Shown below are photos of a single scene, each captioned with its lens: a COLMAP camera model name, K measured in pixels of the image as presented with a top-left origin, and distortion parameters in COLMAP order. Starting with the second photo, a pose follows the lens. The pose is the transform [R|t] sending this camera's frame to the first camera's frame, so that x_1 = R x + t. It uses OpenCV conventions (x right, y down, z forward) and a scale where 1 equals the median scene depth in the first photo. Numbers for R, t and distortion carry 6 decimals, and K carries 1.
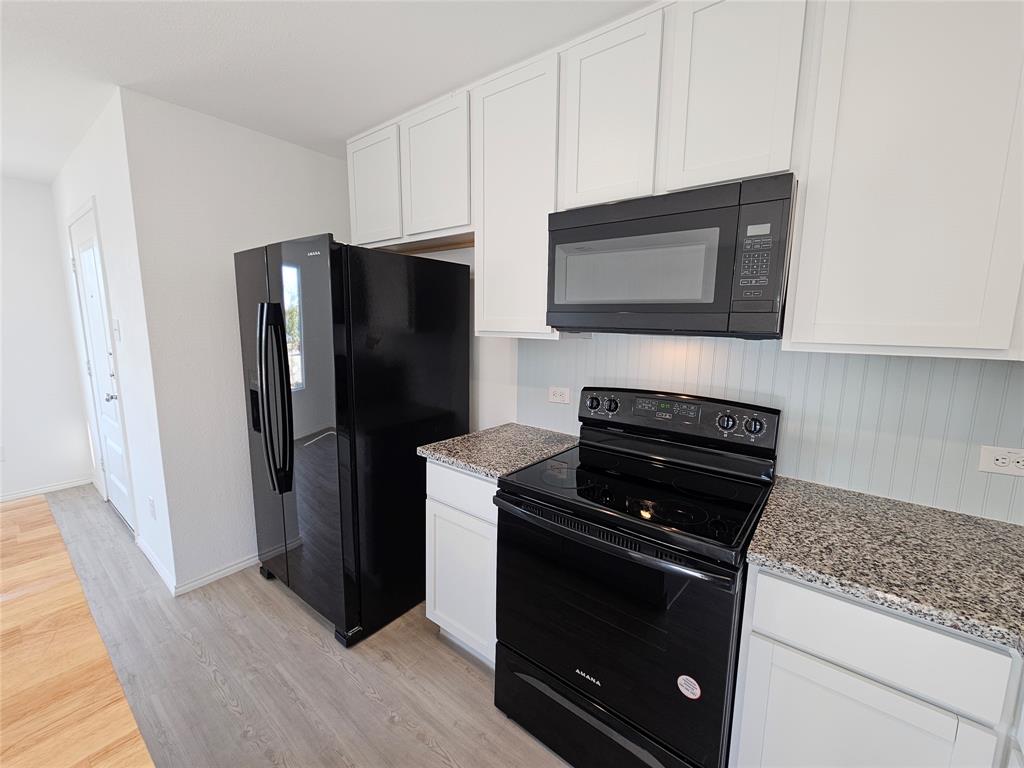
lens RADIAL K [[417.1, 0, 515.6], [0, 417.1, 382.2], [0, 0, 1]] dist [-0.001751, 0.000834]
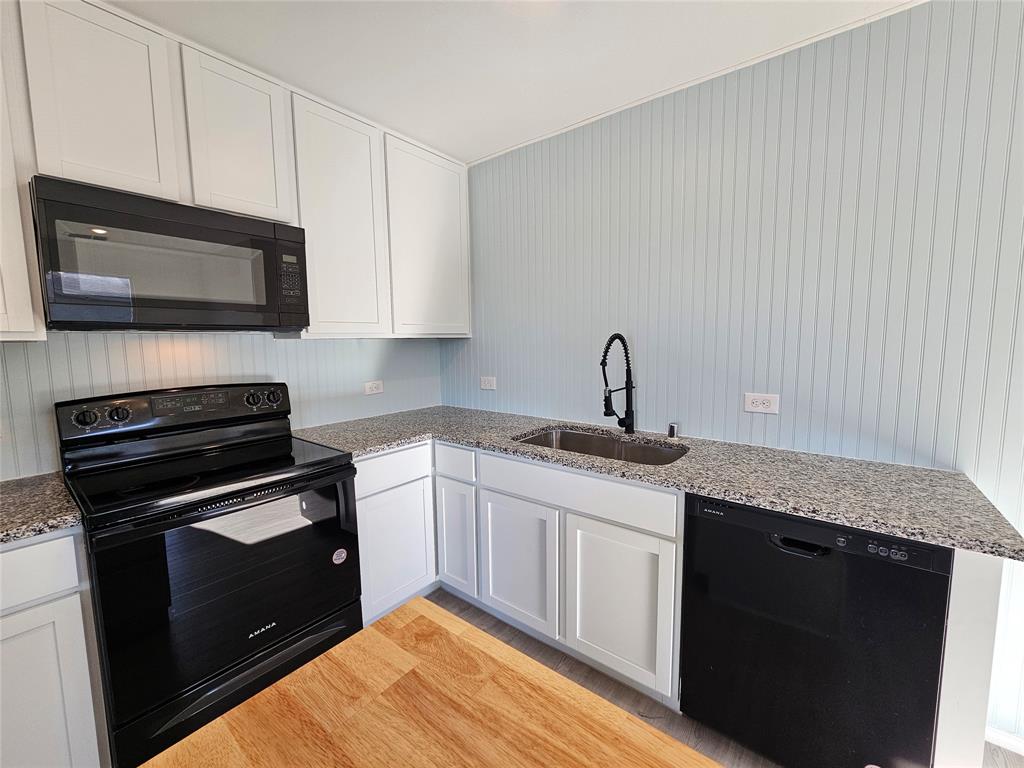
lens RADIAL K [[417.1, 0, 517.2], [0, 417.1, 383.9], [0, 0, 1]] dist [-0.001751, 0.000834]
pose [[0.008046, -0.121809, 0.992521, -0.712357], [0.155201, 0.980678, 0.119097, 0.021389], [-0.987850, 0.153082, 0.026795, 0.154588]]
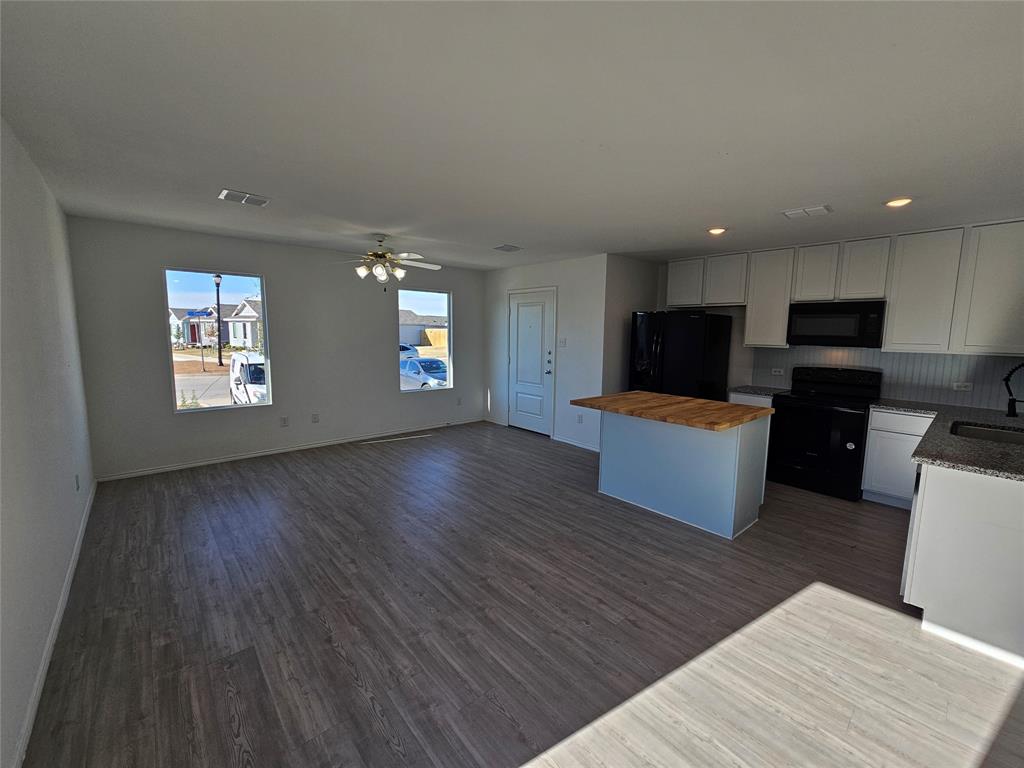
lens RADIAL K [[417.1, 0, 520.8], [0, 417.1, 379.0], [0, 0, 1]] dist [-0.001751, 0.000834]
pose [[0.984033, 0.022791, -0.176520, -1.199588], [-0.028869, 0.999073, -0.031940, 0.250691], [0.175628, 0.036526, 0.983779, -2.075901]]
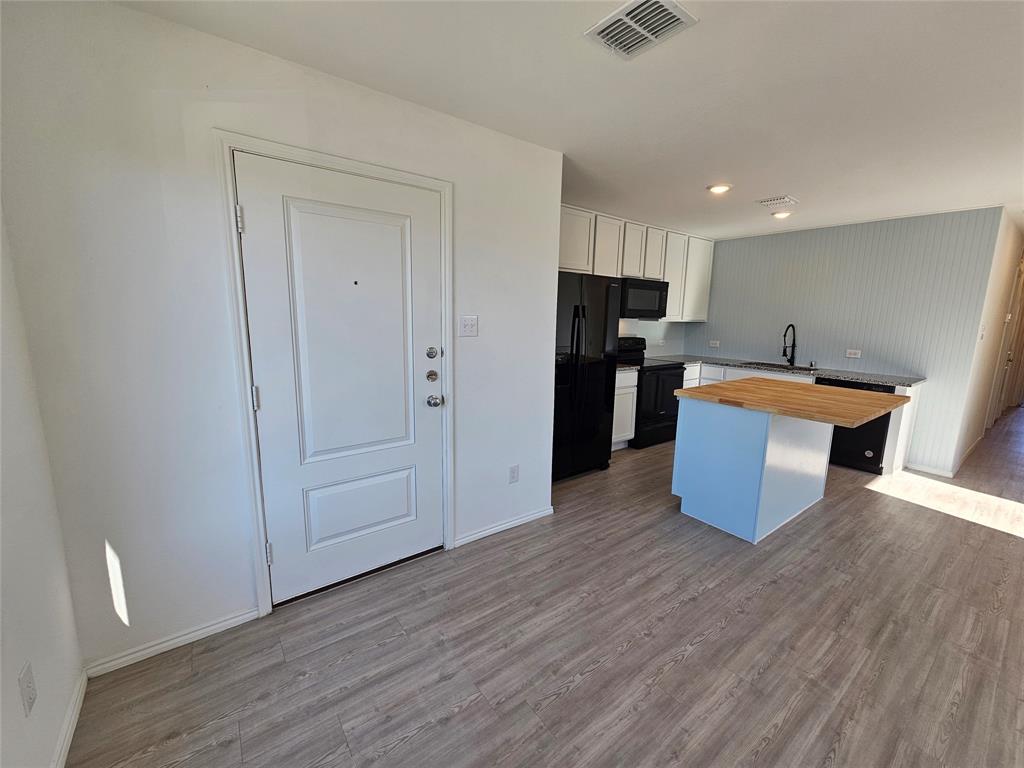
lens RADIAL K [[417.1, 0, 518.2], [0, 417.1, 381.7], [0, 0, 1]] dist [-0.001751, 0.000834]
pose [[0.264942, -0.167355, 0.949631, -2.971993], [0.121702, 0.982752, 0.139238, -0.185224], [-0.956554, 0.078682, 0.280739, 0.960907]]
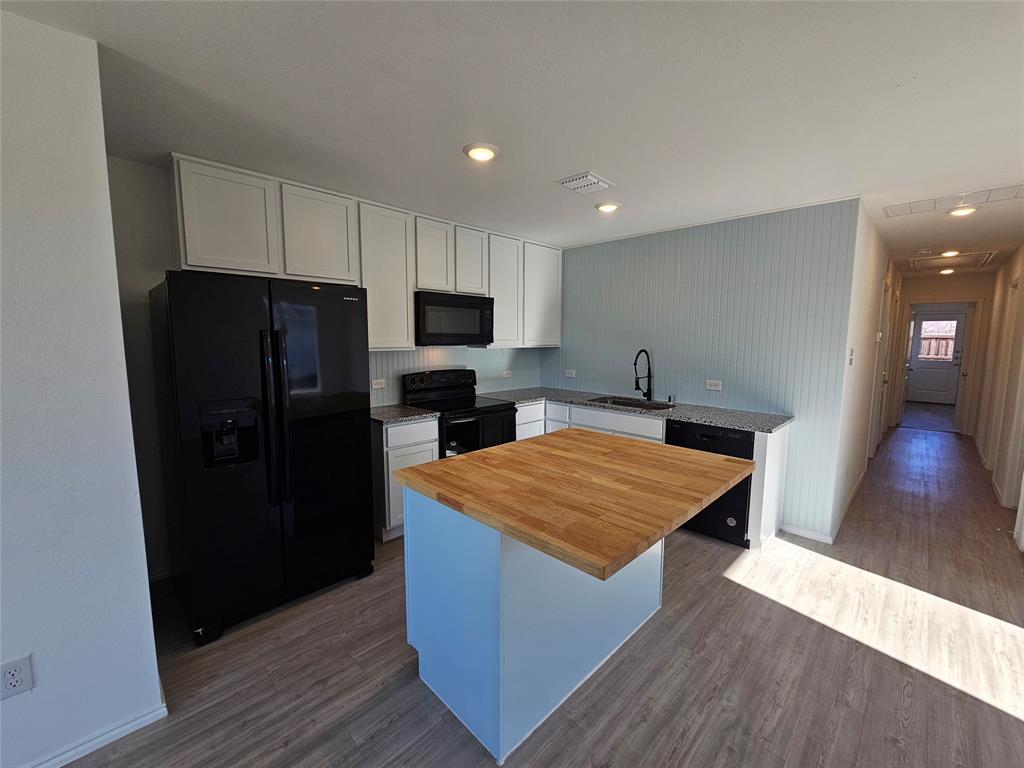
lens RADIAL K [[417.1, 0, 518.2], [0, 417.1, 382.2], [0, 0, 1]] dist [-0.001751, 0.000834]
pose [[0.123065, -0.122041, 0.984866, -1.982230], [0.138542, 0.984804, 0.104722, -0.097787], [-0.982681, 0.123557, 0.138103, 0.278645]]
